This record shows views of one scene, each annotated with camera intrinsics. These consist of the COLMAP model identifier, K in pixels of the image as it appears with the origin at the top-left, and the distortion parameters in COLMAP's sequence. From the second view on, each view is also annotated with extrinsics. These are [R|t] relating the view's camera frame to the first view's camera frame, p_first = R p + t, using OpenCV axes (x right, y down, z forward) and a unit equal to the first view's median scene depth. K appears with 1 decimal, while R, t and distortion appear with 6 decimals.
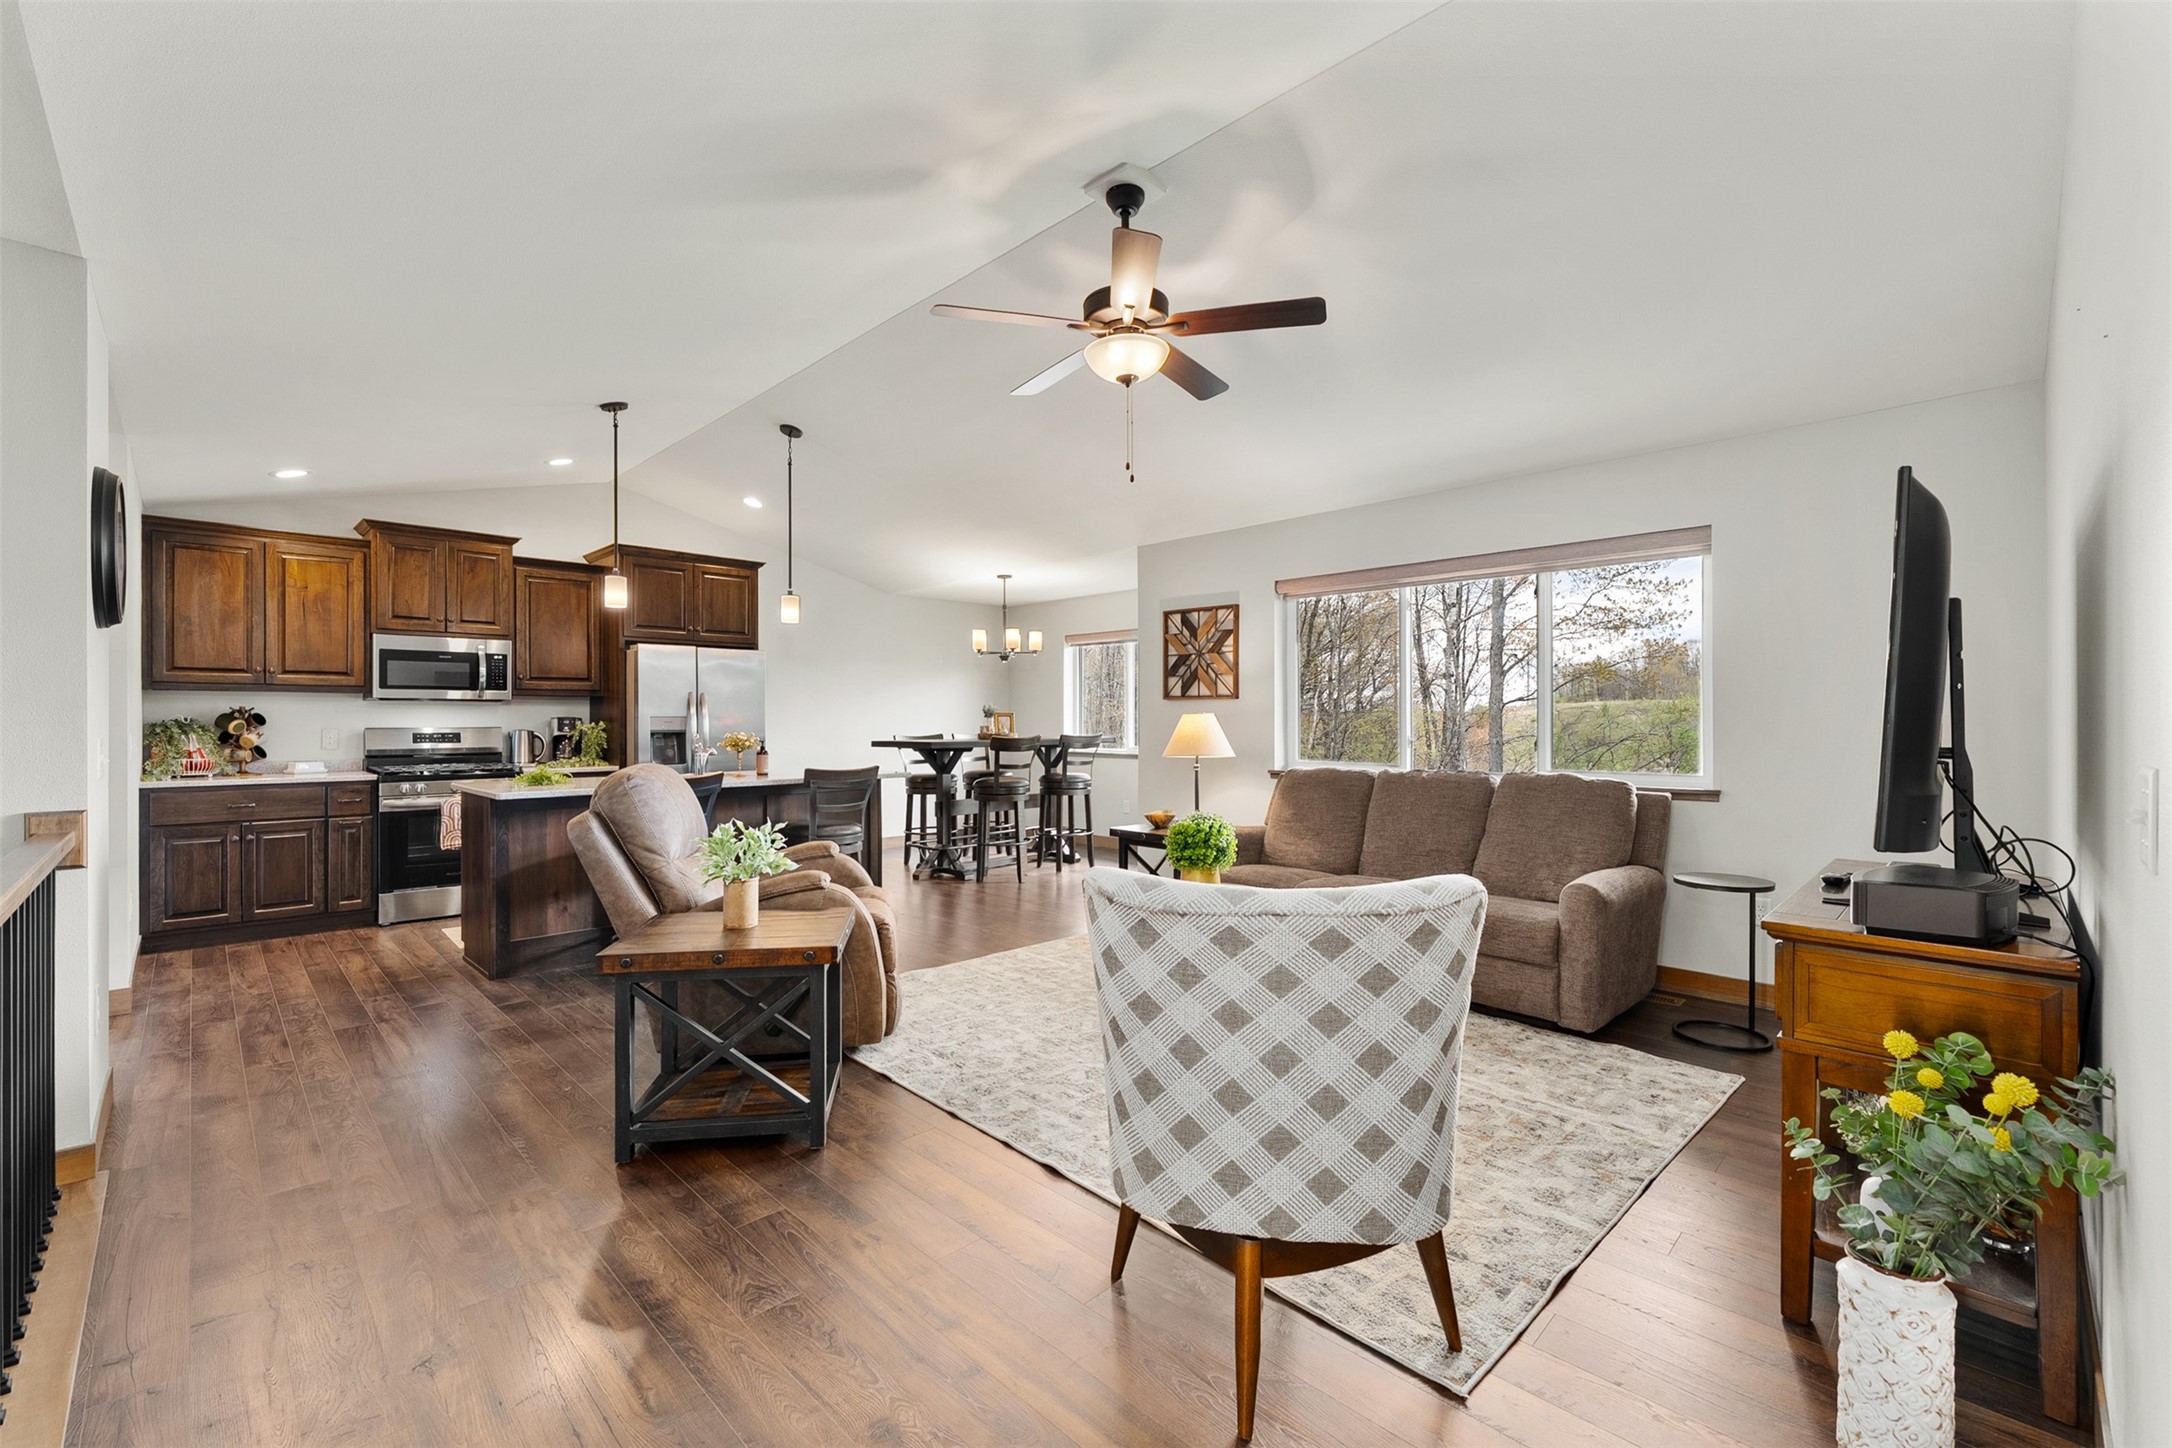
lens RADIAL K [[883.8, 0, 1103.5], [0, 883.8, 727.6], [0, 0, 1]] dist [0.001950, -0.001426]
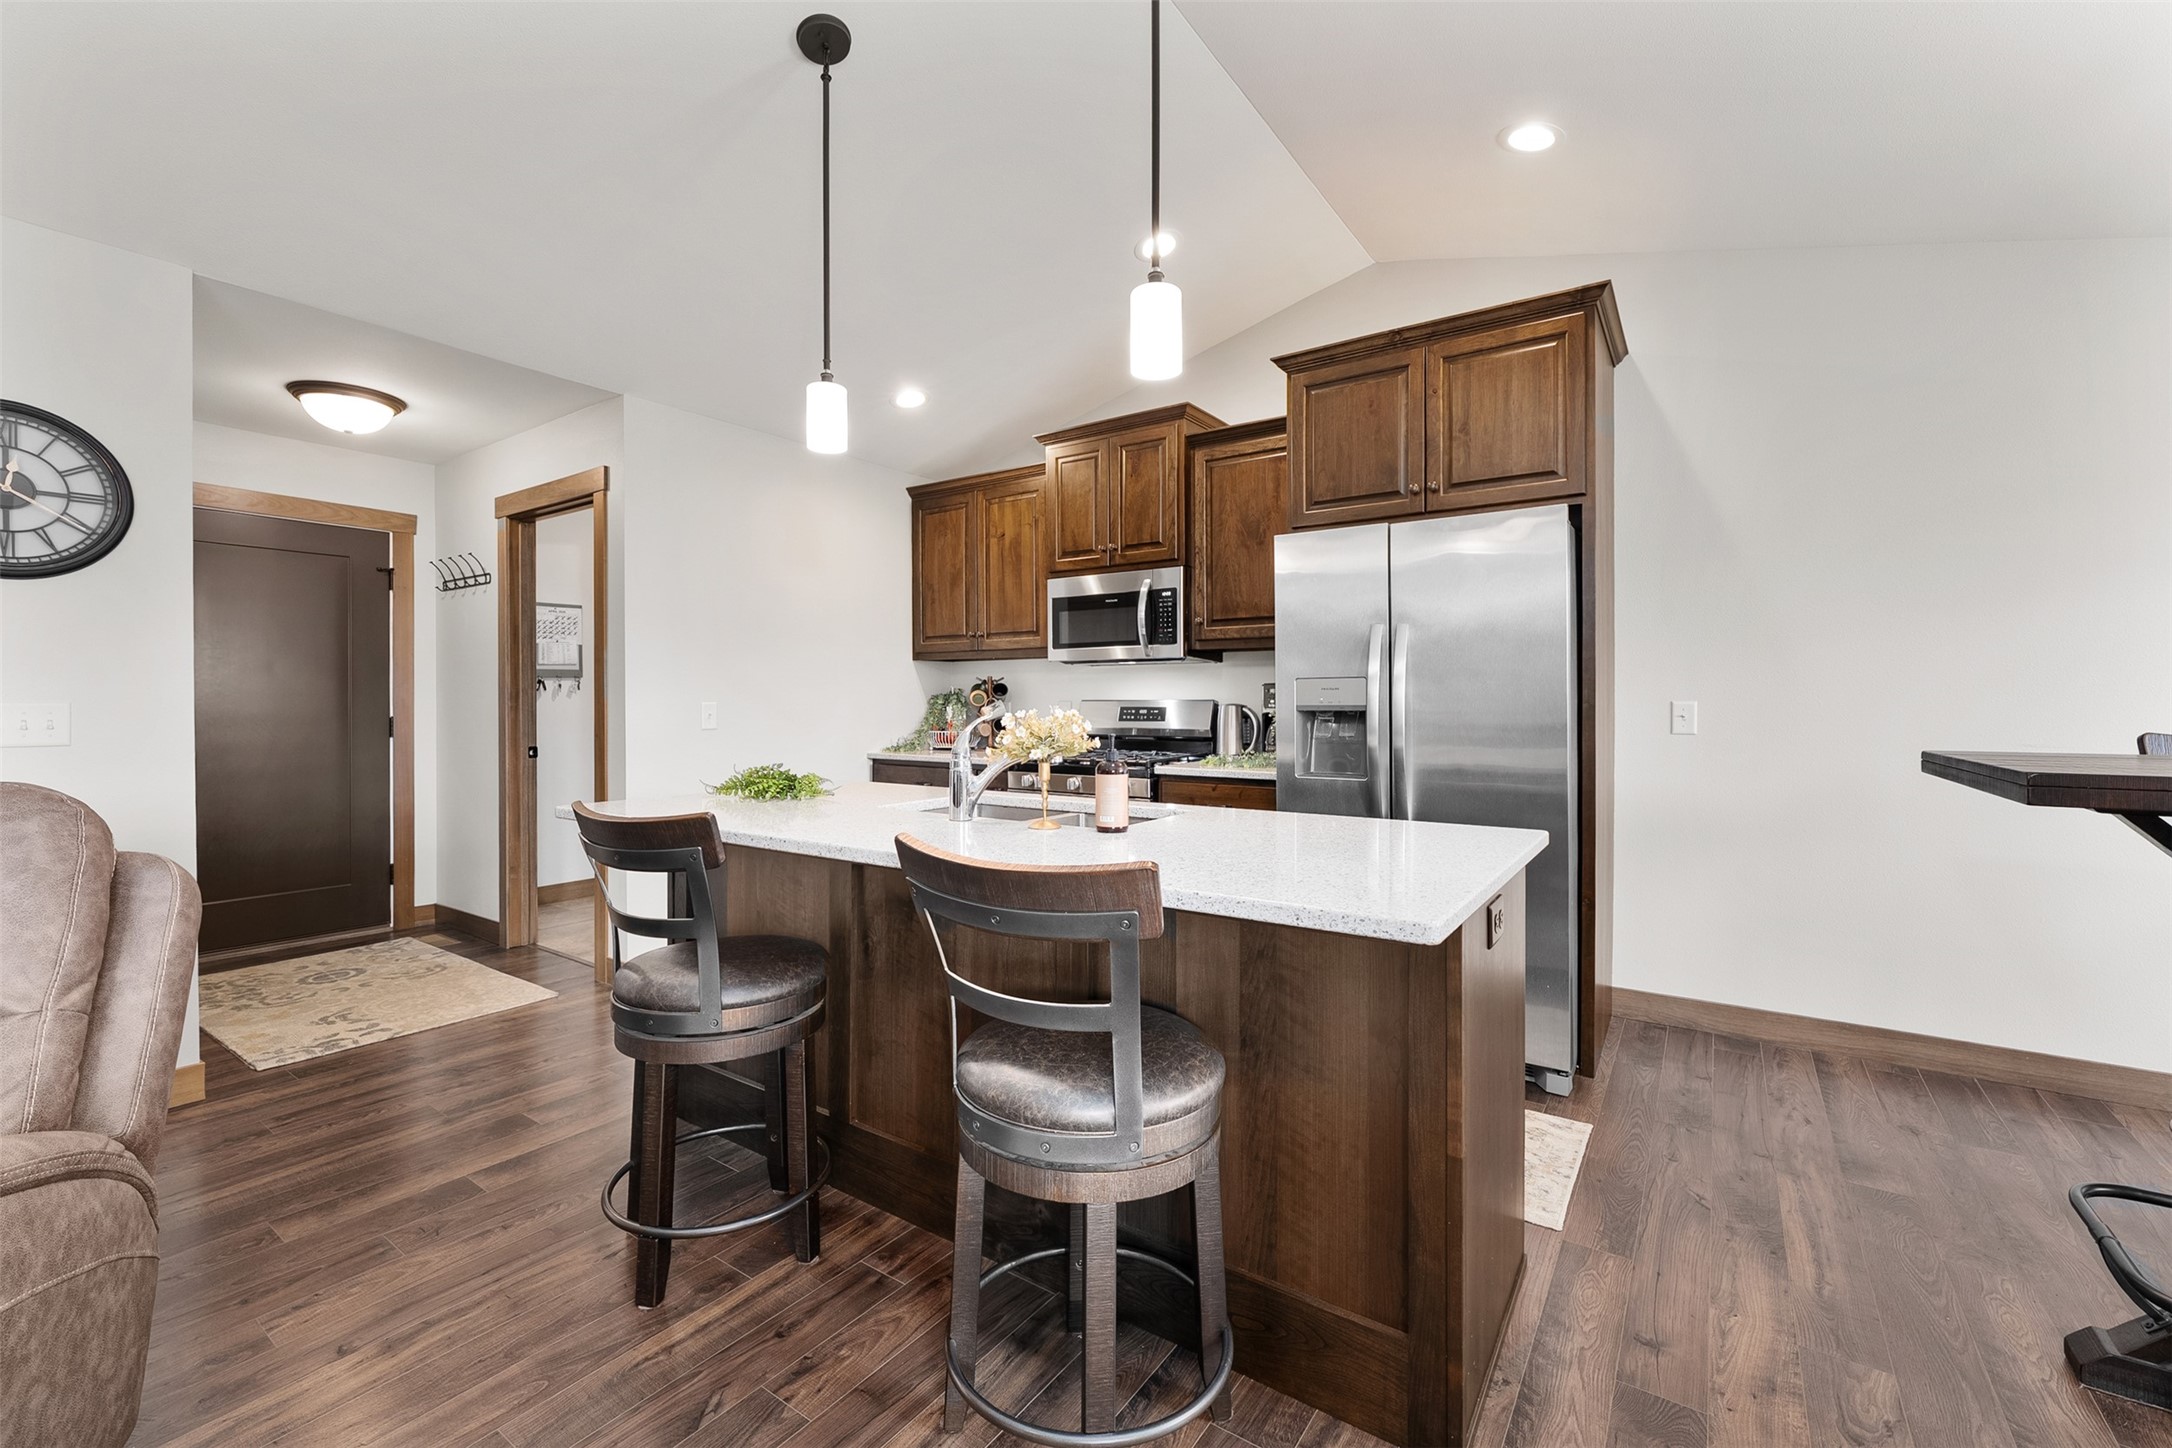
lens RADIAL K [[904.3, 0, 1073.6], [0, 904.3, 699.2], [0, 0, 1]] dist [-0.000227, -0.000030]
pose [[0.159081, -0.002014, -0.987264, -0.030912], [-0.007503, 0.999967, -0.003249, 0.002564], [0.987237, 0.007925, 0.159060, 0.953056]]
